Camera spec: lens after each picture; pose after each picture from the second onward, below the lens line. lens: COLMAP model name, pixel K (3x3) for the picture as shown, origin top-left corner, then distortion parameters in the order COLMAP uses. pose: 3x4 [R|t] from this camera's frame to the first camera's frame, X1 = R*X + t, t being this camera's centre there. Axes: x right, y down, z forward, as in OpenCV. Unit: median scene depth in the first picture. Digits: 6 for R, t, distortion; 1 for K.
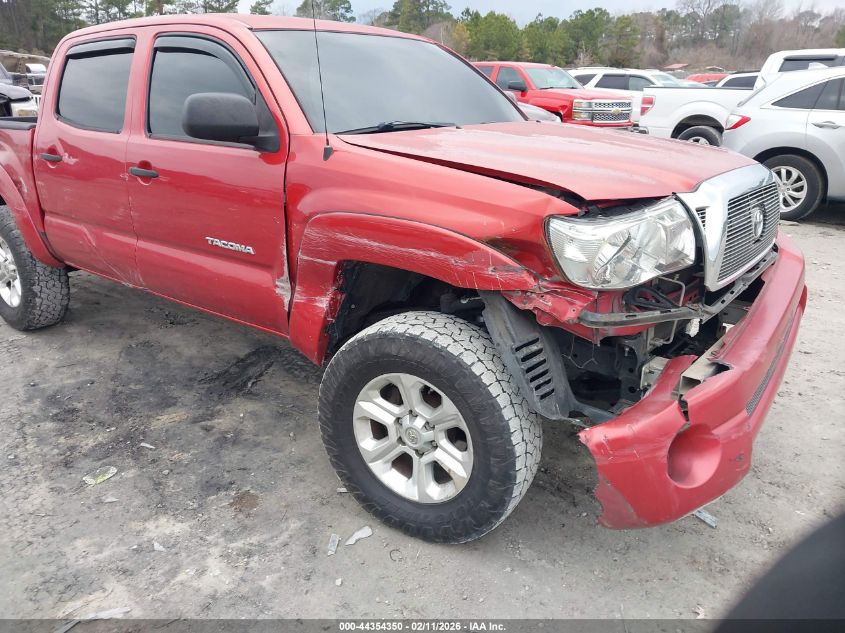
lens RADIAL K [[668.6, 0, 419.6], [0, 668.6, 319.8], [0, 0, 1]] dist [-0.011865, 0.002335]
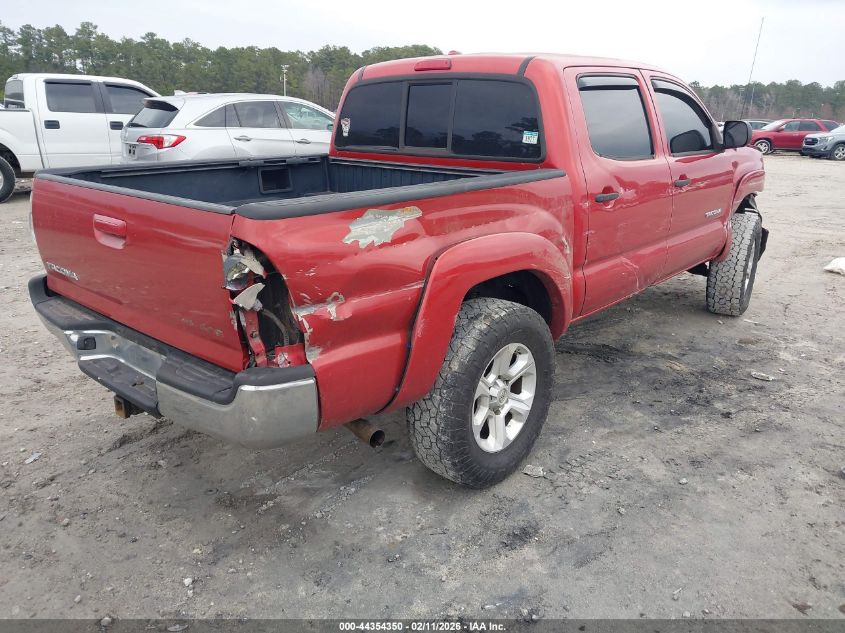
lens RADIAL K [[668.6, 0, 417.3], [0, 668.6, 318.2], [0, 0, 1]] dist [-0.011865, 0.002335]
pose [[0.047052, -0.305737, 0.950953, -1.596983], [0.329949, 0.903329, 0.274100, -0.461823], [-0.942825, 0.300869, 0.143381, 1.243531]]
